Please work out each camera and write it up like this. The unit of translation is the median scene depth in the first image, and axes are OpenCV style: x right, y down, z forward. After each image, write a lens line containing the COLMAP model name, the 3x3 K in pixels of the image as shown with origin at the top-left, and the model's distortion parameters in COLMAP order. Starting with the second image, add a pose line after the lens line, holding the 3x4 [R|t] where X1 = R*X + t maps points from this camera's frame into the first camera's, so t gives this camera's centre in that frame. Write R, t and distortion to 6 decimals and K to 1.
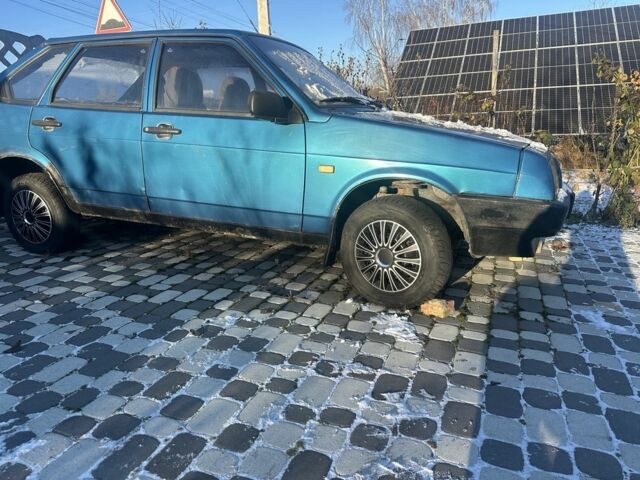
lens RADIAL K [[458.5, 0, 319.6], [0, 458.5, 240.0], [0, 0, 1]] dist [0.006041, -0.016897]
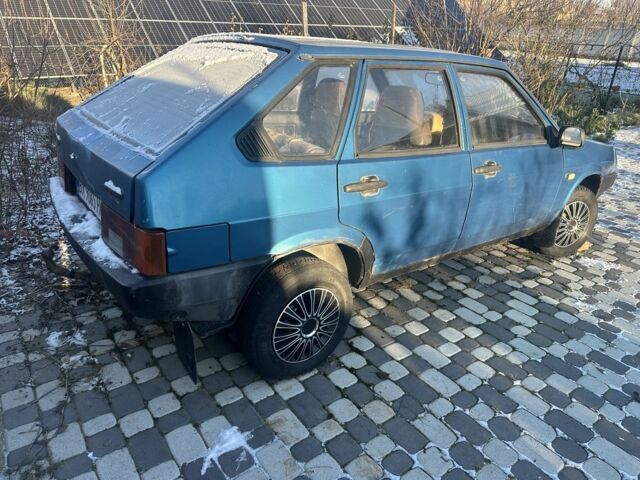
lens RADIAL K [[458.5, 0, 318.4], [0, 458.5, 239.8], [0, 0, 1]] dist [0.006041, -0.016897]
pose [[0.533479, -0.312433, 0.785993, -1.388929], [0.182438, 0.949906, 0.253762, -0.417816], [-0.825904, 0.008018, 0.563754, 0.774888]]
